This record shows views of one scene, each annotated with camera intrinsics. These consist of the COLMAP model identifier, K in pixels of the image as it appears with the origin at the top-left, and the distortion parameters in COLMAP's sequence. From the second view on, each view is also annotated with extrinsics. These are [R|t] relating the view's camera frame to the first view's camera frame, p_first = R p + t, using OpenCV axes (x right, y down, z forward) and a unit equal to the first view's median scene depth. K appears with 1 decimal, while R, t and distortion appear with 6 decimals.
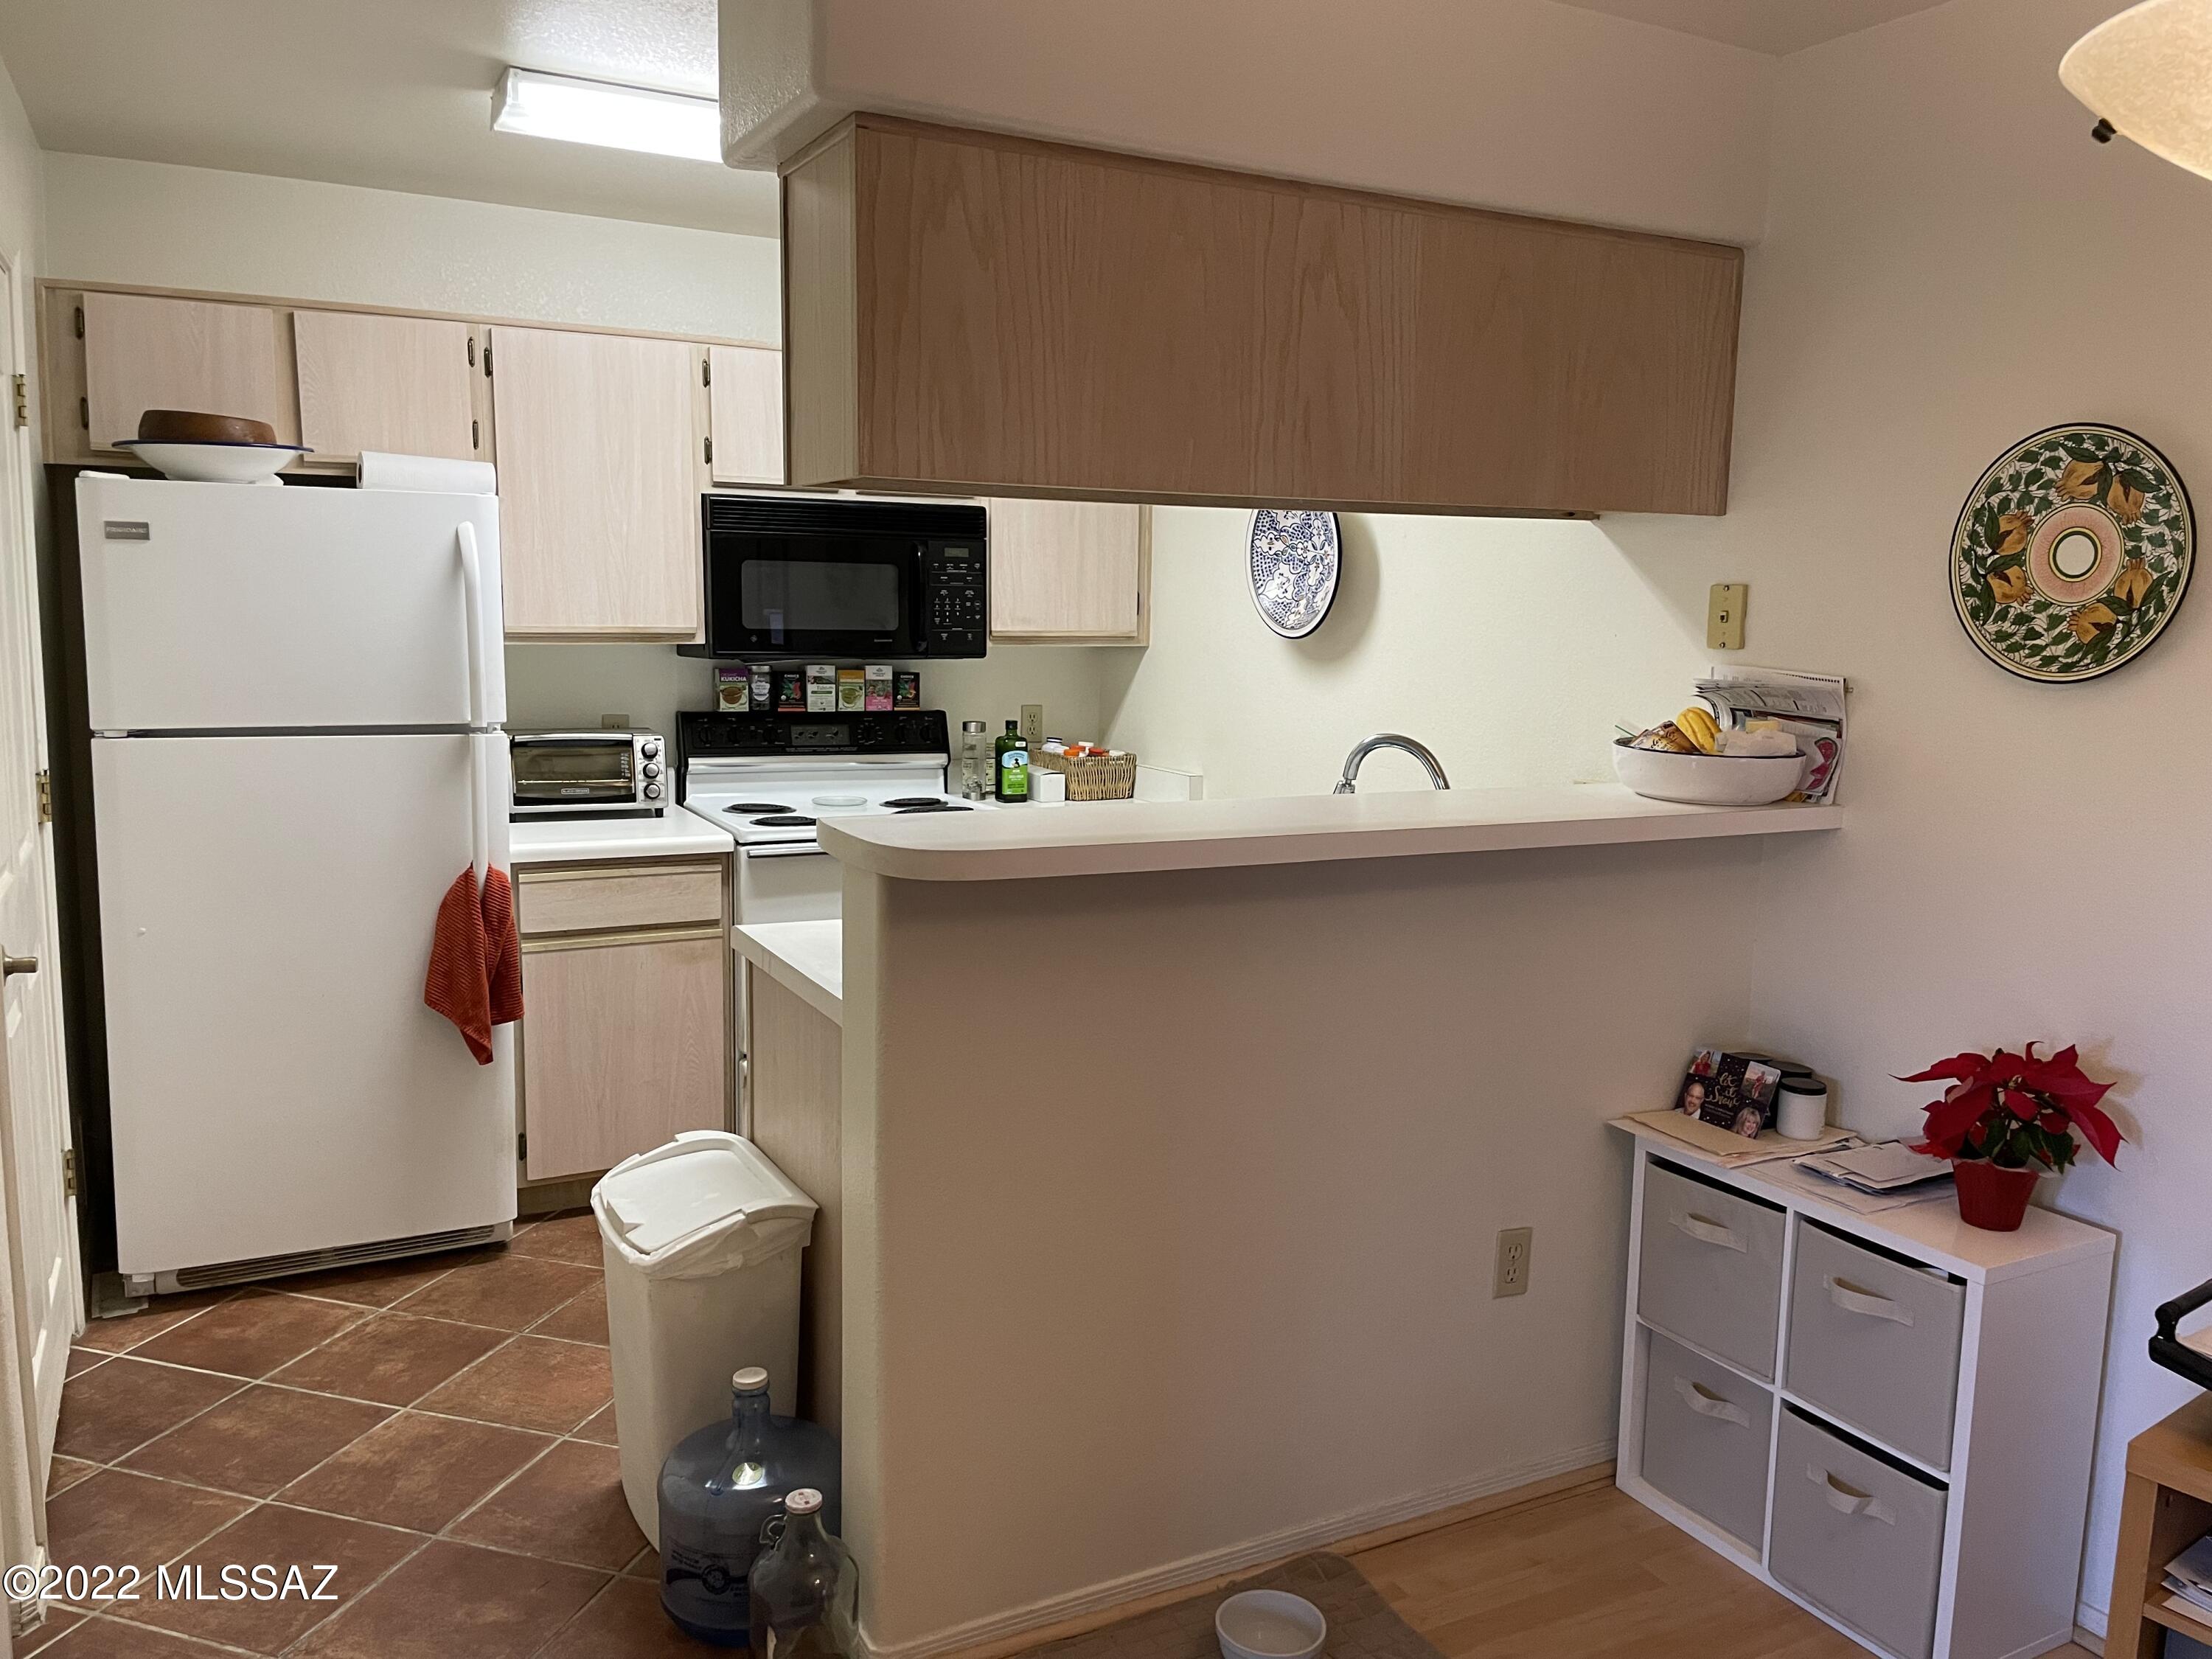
lens RADIAL K [[1683.3, 0, 1115.4], [0, 1683.3, 838.3], [0, 0, 1]] dist [0.100695, -0.128994]
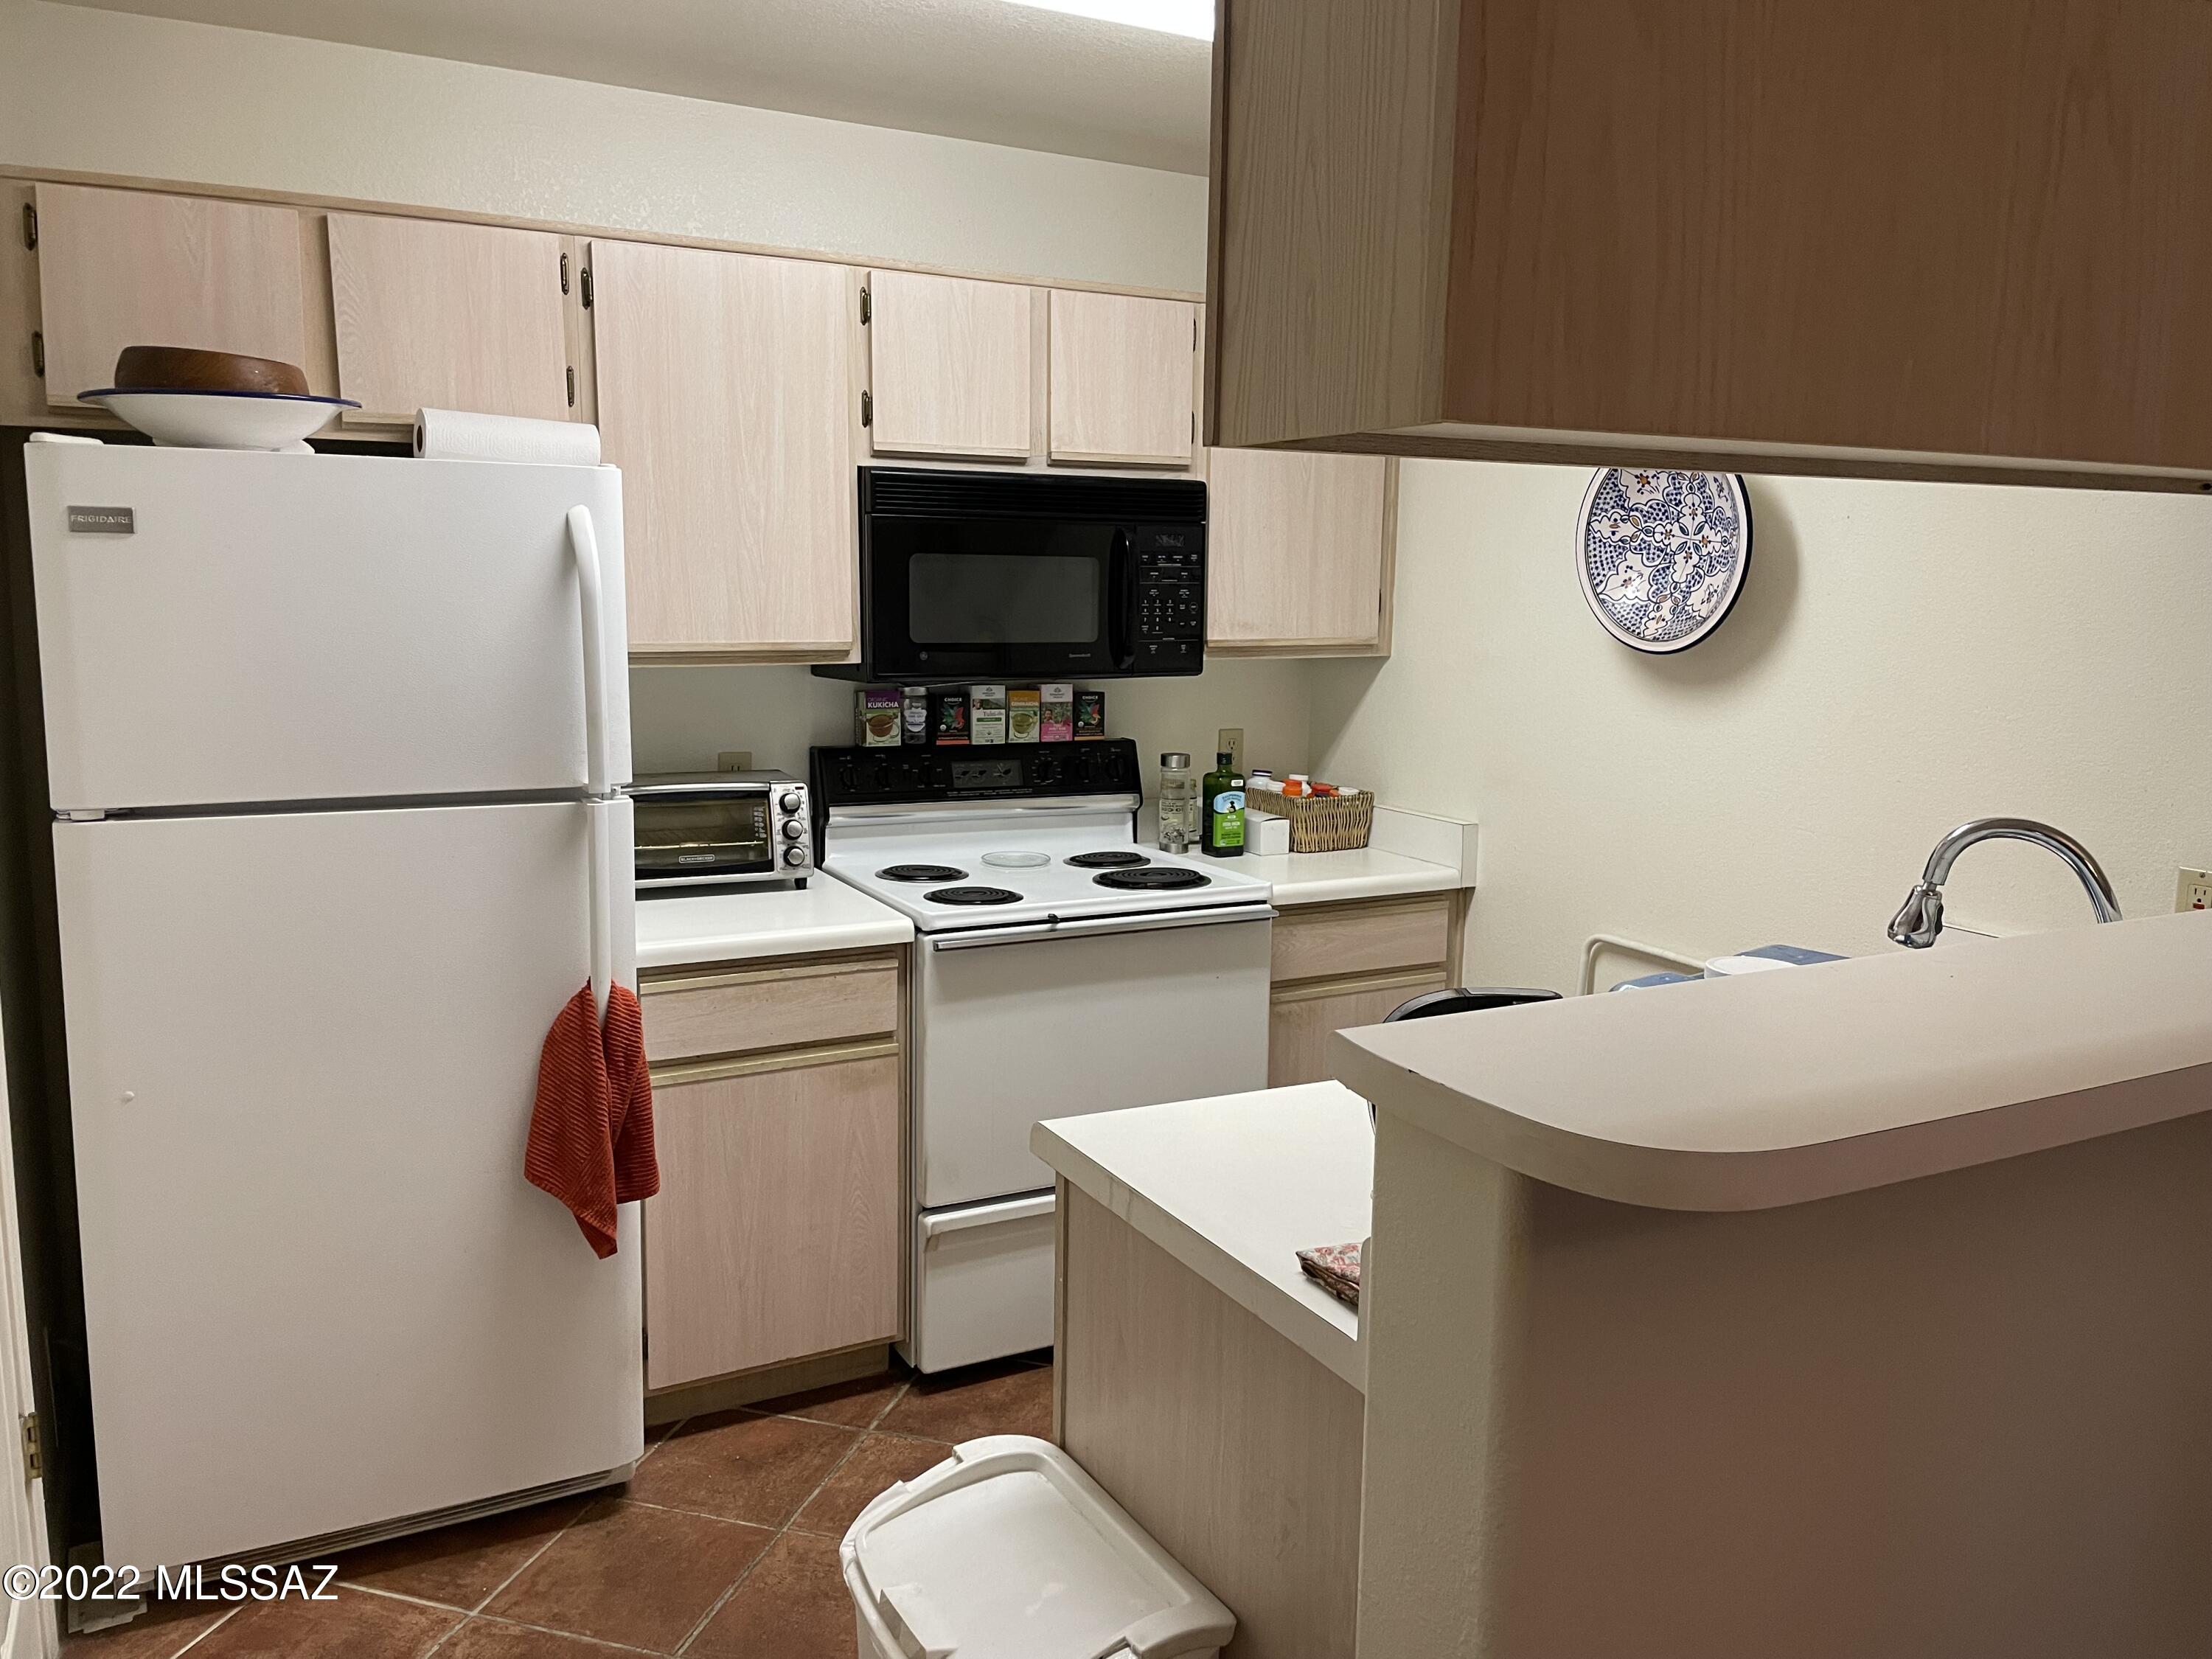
lens RADIAL K [[1683.3, 0, 1115.4], [0, 1683.3, 838.3], [0, 0, 1]] dist [0.100695, -0.128994]
pose [[0.999905, -0.005431, 0.012686, -0.141380], [0.005273, 0.999908, 0.012518, -0.045902], [-0.012753, -0.012450, 0.999841, 0.241625]]
